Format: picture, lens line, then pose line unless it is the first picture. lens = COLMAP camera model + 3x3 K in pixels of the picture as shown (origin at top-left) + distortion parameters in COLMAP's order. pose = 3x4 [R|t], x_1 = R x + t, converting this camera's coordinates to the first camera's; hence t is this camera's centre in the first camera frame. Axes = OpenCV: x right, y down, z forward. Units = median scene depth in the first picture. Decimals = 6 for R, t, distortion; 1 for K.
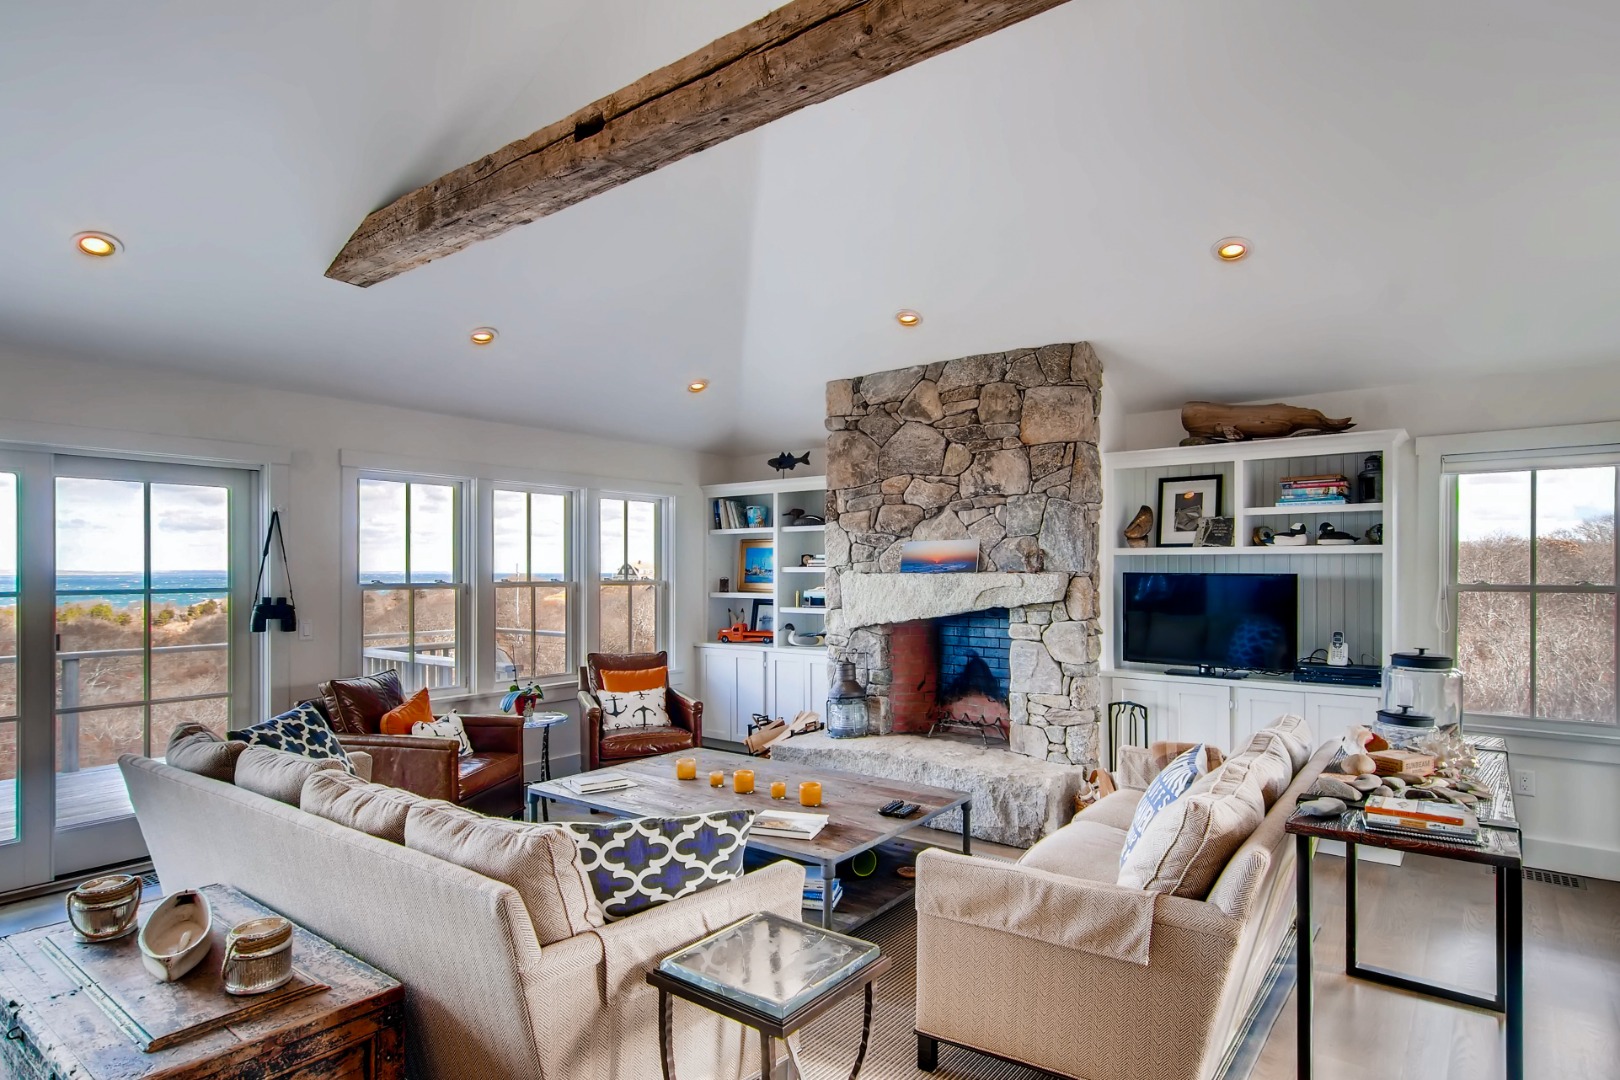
lens RADIAL K [[885.2, 0, 823.3], [0, 885.2, 568.9], [0, 0, 1]] dist [0.024306, -0.006751]
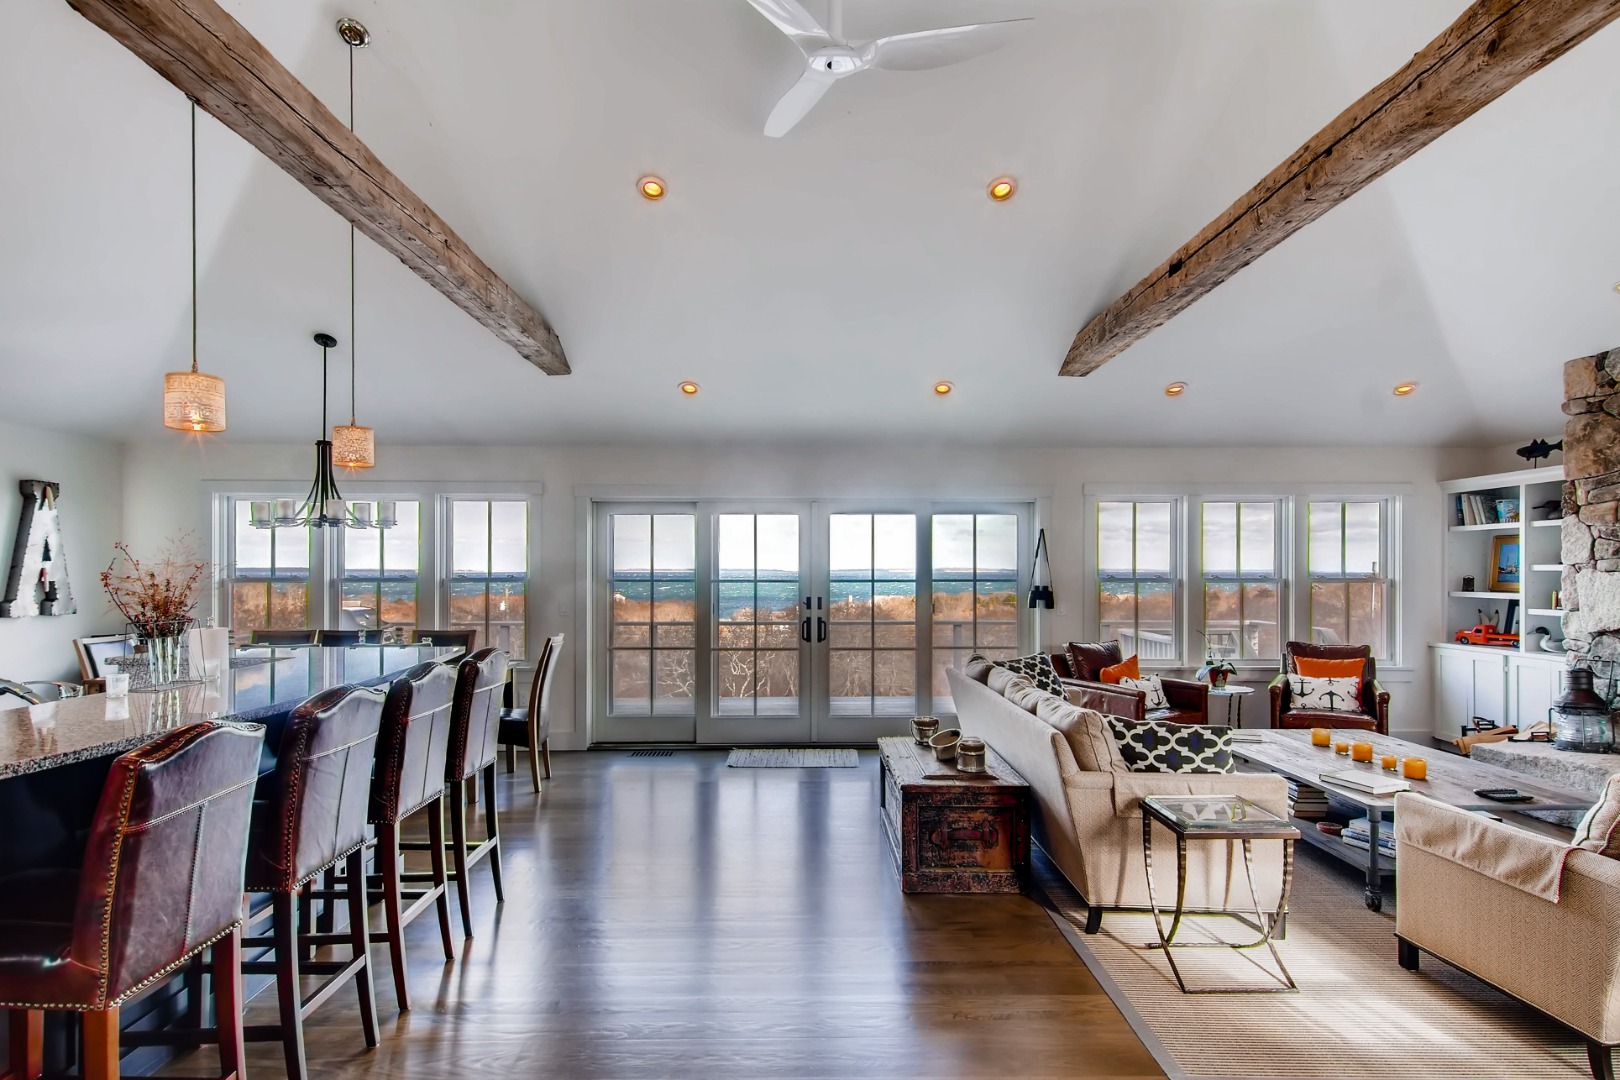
lens RADIAL K [[885.2, 0, 805.2], [0, 885.2, 566.3], [0, 0, 1]] dist [0.024306, -0.006751]
pose [[0.615320, -0.001205, -0.788277, 0.299295], [0.000251, 0.999999, -0.001333, 0.000433], [0.788277, 0.000623, 0.615320, -0.223004]]
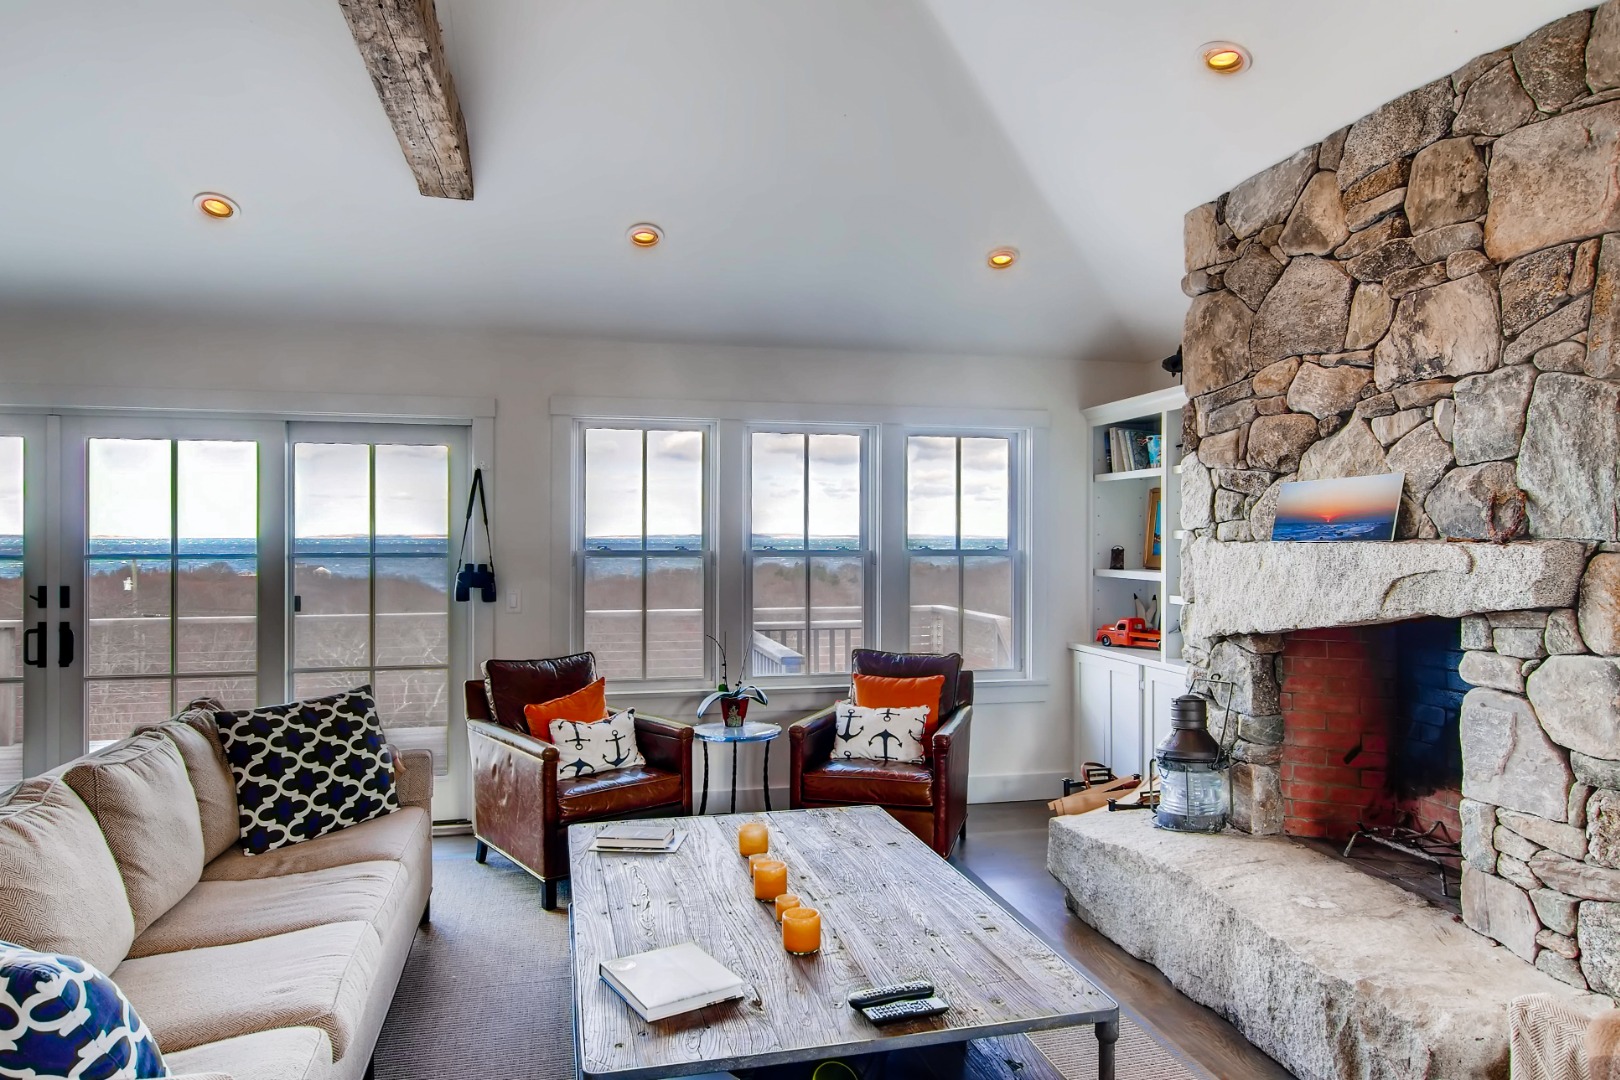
lens RADIAL K [[1061.9, 0, 810.8], [0, 1061.9, 531.6], [0, 0, 1]] dist [0.012220, -0.006774]
pose [[0.767759, 0.000146, -0.640739, 0.315188], [-0.001342, 0.999998, -0.001380, 0.000157], [0.640737, 0.001919, 0.767758, 0.357178]]
